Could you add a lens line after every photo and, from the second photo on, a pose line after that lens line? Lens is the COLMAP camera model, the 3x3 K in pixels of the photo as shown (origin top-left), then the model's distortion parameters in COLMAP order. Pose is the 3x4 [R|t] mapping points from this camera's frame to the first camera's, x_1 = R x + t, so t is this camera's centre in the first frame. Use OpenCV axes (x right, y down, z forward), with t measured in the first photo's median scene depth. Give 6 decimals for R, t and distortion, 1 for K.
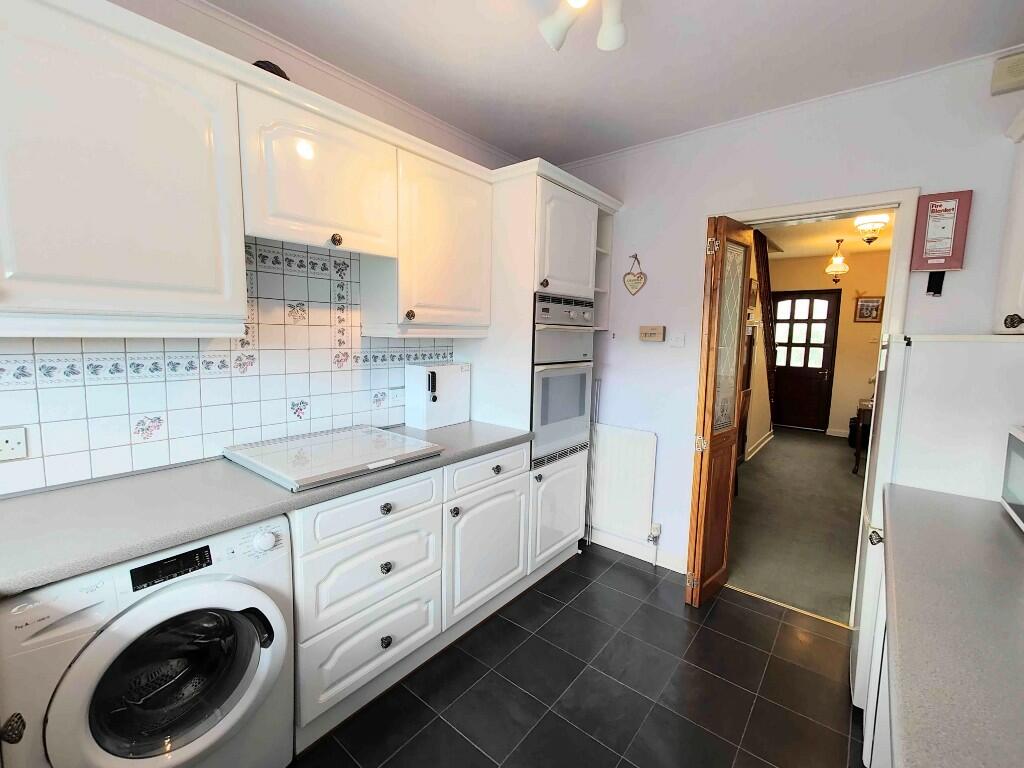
lens RADIAL K [[449.6, 0, 476.9], [0, 449.6, 379.0], [0, 0, 1]] dist [-0.002053, 0.001459]
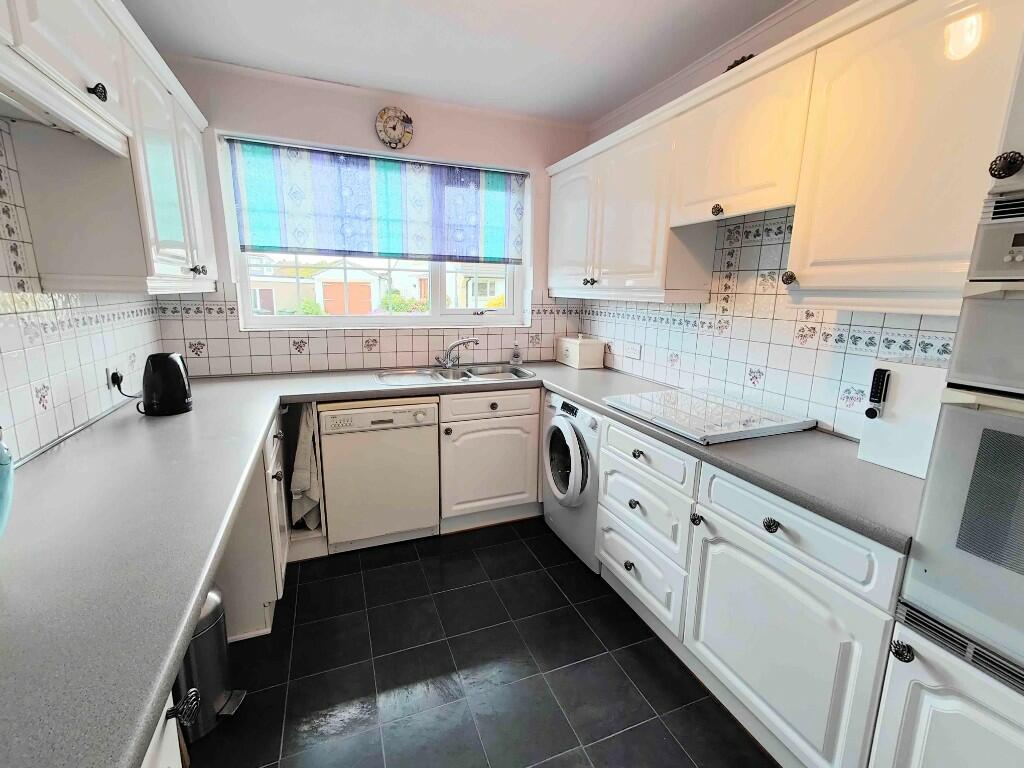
lens RADIAL K [[449.6, 0, 511.5], [0, 449.6, 381.9], [0, 0, 1]] dist [-0.002053, 0.001459]
pose [[-0.457816, 0.143575, -0.877377, 0.688626], [-0.127633, 0.966037, 0.224683, -0.075194], [0.879838, 0.214845, -0.423942, 0.865160]]
